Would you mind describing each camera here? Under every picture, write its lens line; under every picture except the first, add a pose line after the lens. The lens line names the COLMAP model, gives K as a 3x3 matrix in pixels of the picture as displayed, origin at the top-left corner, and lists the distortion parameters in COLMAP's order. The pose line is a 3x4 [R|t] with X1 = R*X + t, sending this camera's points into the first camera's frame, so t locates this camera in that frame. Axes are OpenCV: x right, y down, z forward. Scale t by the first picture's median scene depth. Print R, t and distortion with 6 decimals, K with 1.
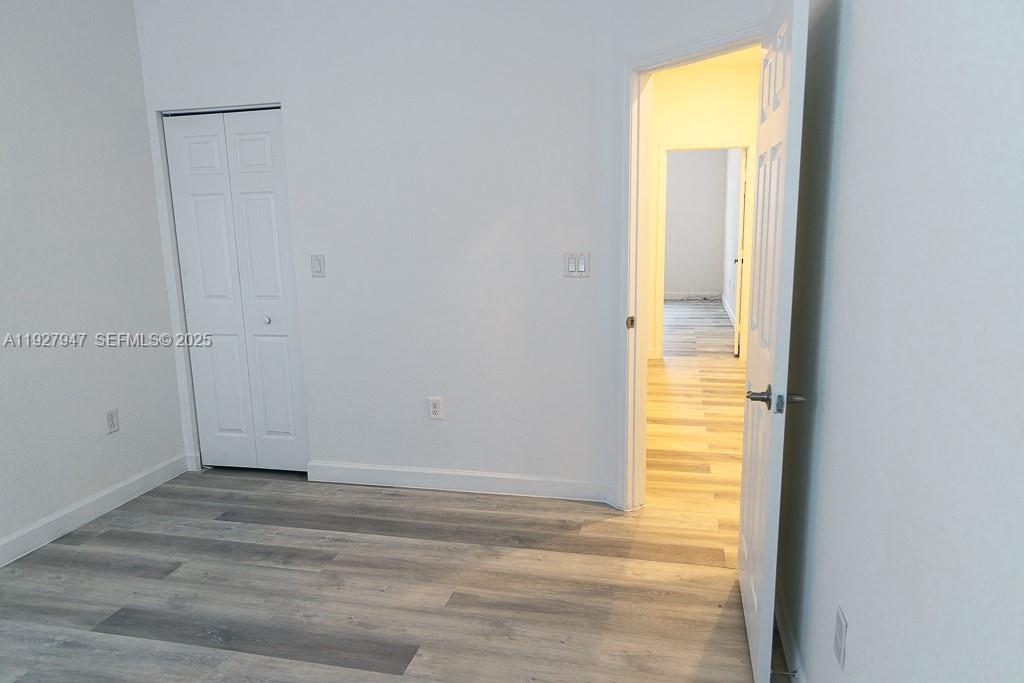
lens RADIAL K [[686.7, 0, 512.7], [0, 686.7, 339.9], [0, 0, 1]] dist [-0.022853, 0.009906]
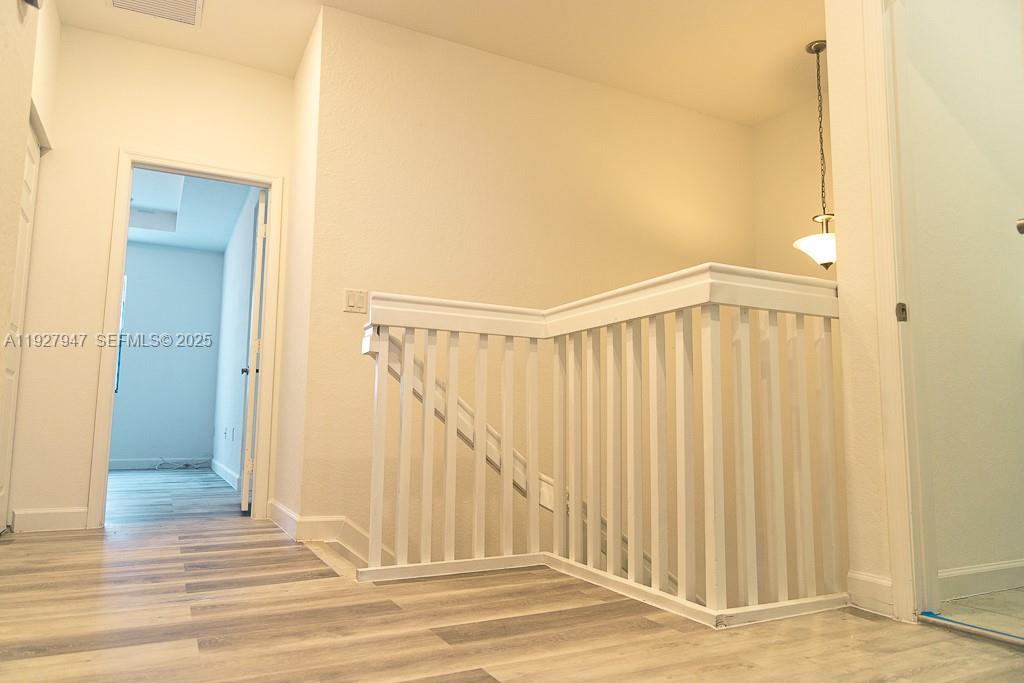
lens RADIAL K [[686.7, 0, 517.2], [0, 686.7, 339.3], [0, 0, 1]] dist [-0.022853, 0.009906]
pose [[0.751892, 0.104781, 0.650907, 0.123483], [0.091030, 0.961334, -0.259906, 0.066594], [-0.652972, 0.254673, 0.713281, 0.465789]]
